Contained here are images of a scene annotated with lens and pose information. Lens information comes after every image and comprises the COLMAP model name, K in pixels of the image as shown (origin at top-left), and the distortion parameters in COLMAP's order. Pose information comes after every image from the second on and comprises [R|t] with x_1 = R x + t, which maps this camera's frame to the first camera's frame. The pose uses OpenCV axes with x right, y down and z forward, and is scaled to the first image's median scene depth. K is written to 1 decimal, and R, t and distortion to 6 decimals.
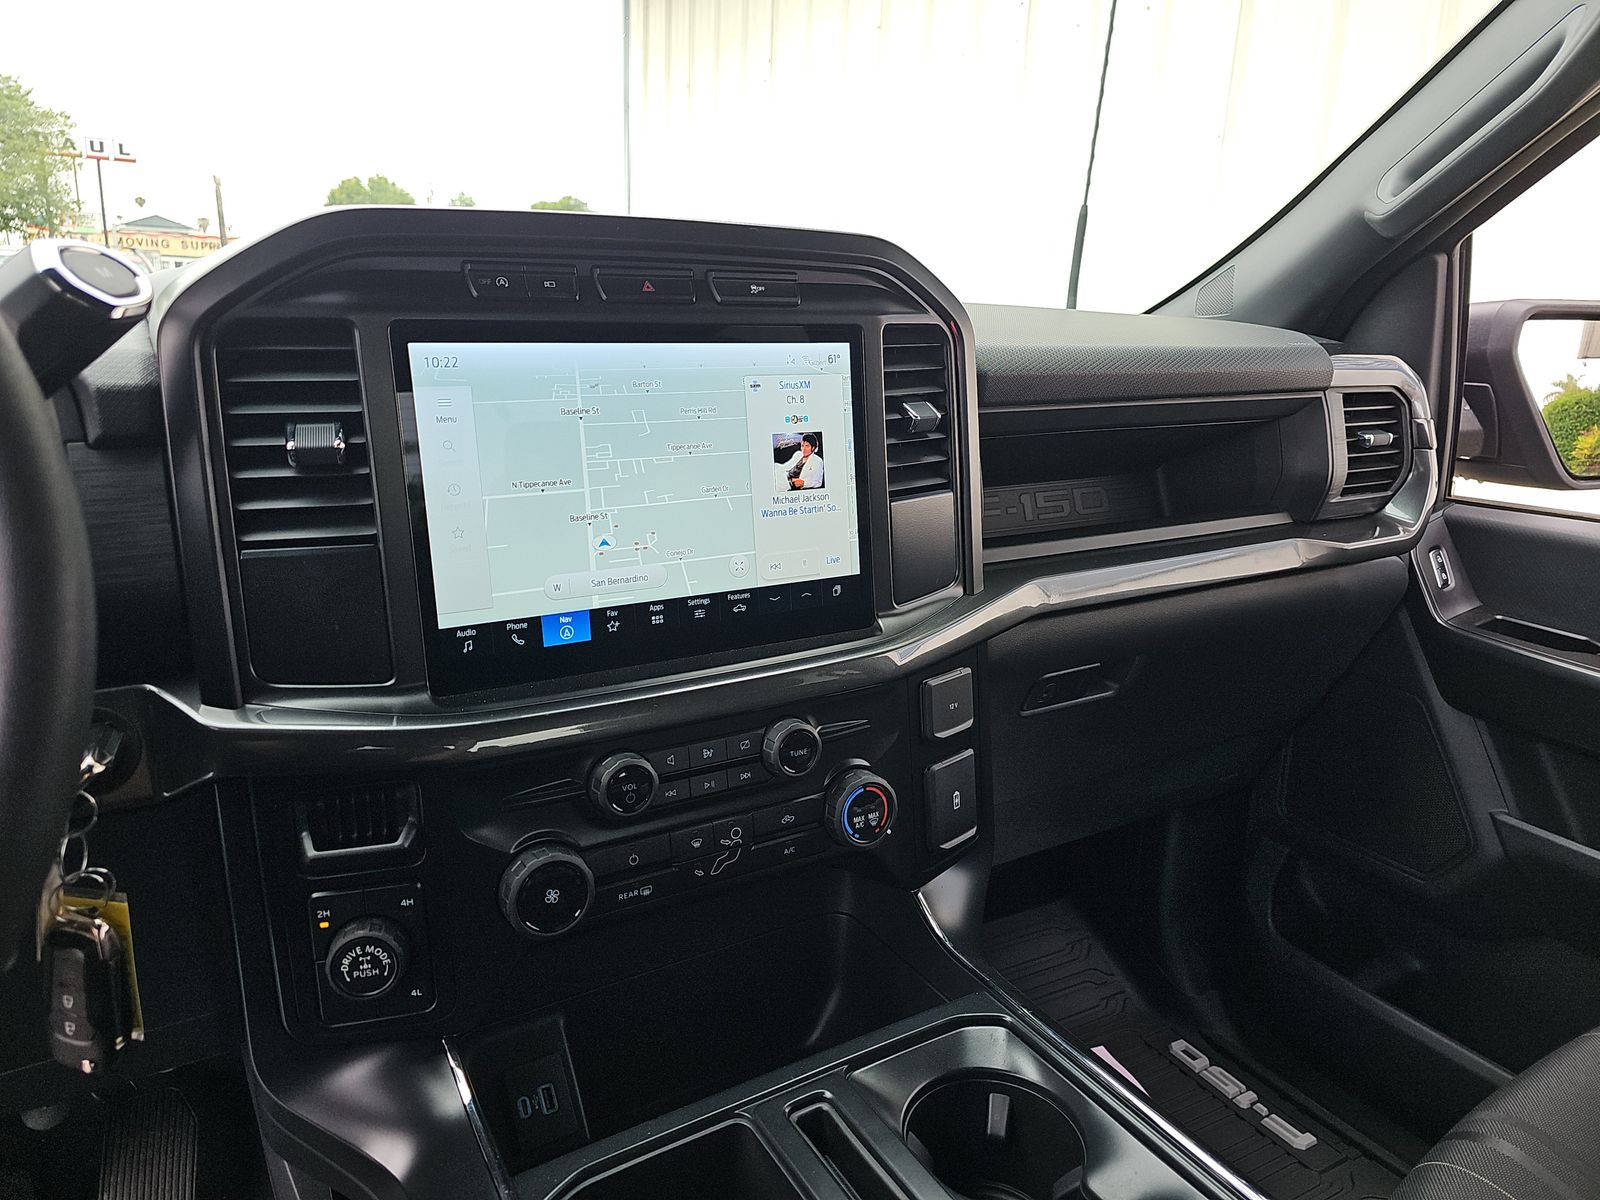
lens RADIAL K [[1048.2, 0, 803.3], [0, 1048.2, 573.7], [0, 0, 1]] dist [0.053513, -0.054984]
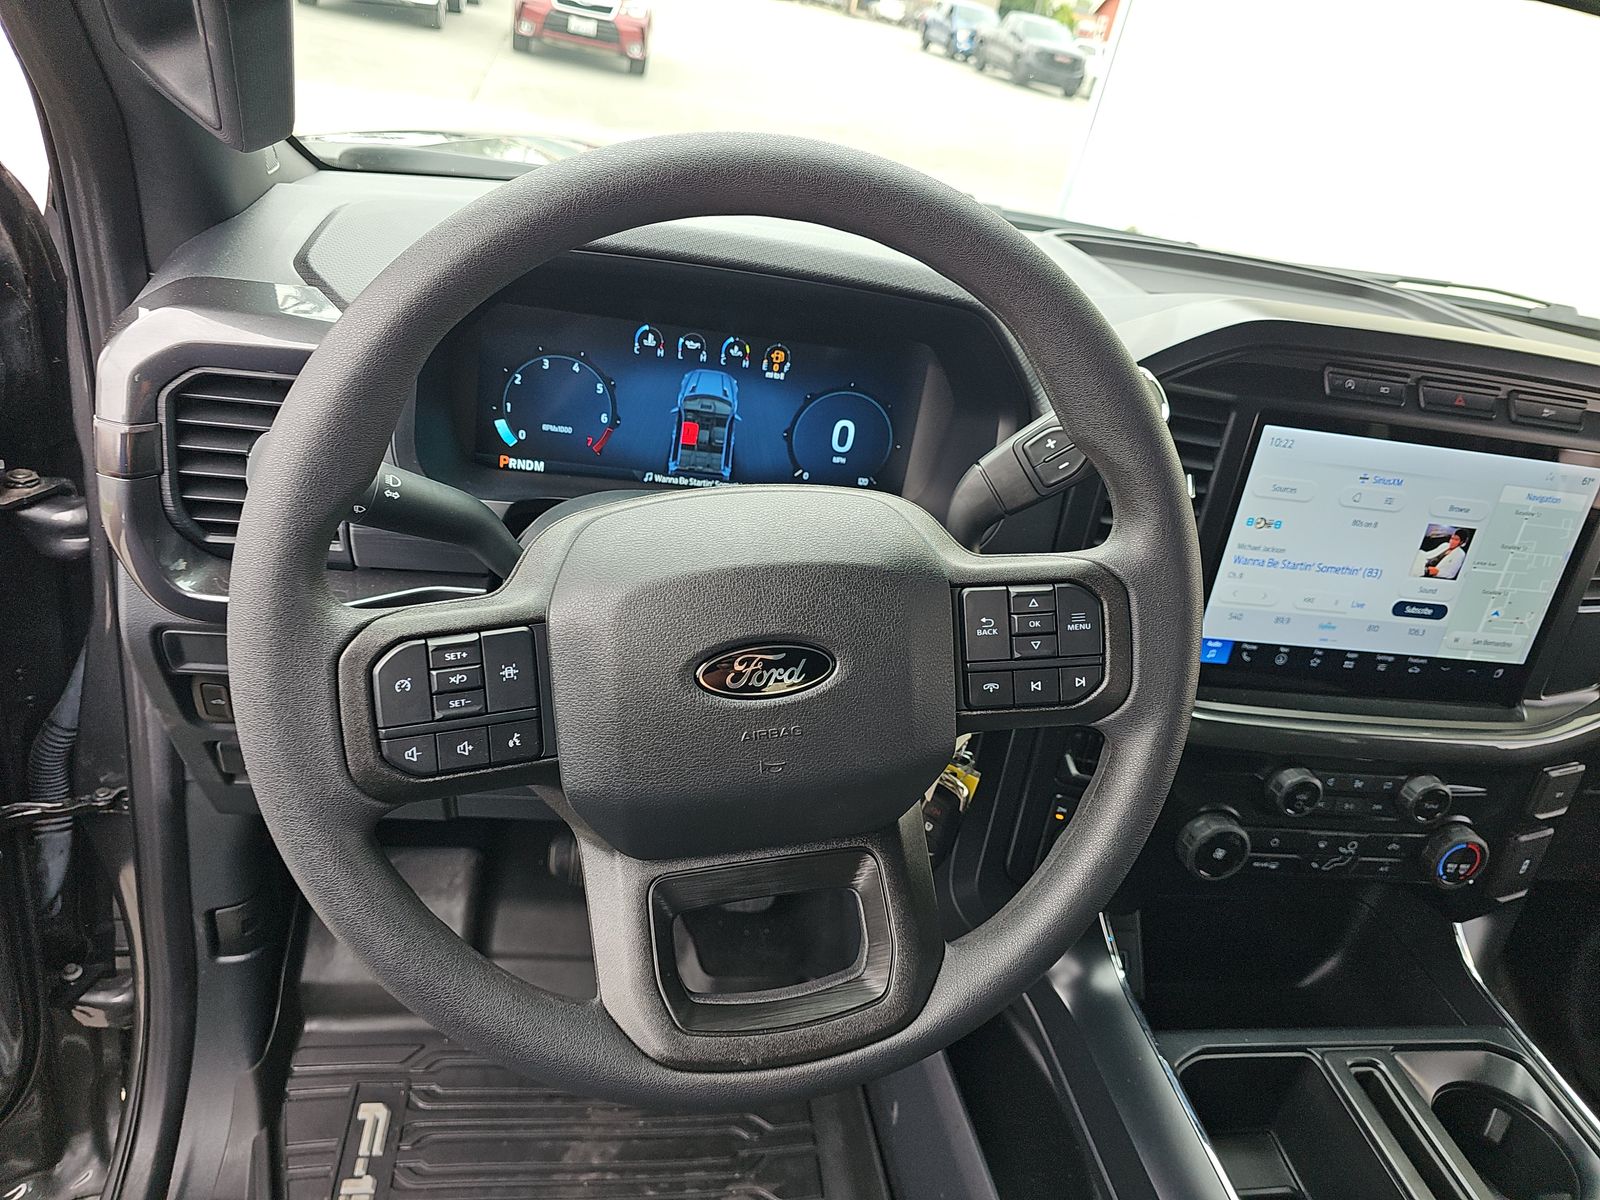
lens RADIAL K [[1048.2, 0, 803.3], [0, 1048.2, 573.7], [0, 0, 1]] dist [0.053513, -0.054984]
pose [[0.919151, 0.307579, -0.246082, -0.453423], [-0.250349, 0.938469, 0.237910, -0.188699], [0.304116, -0.157068, 0.939597, -0.315417]]
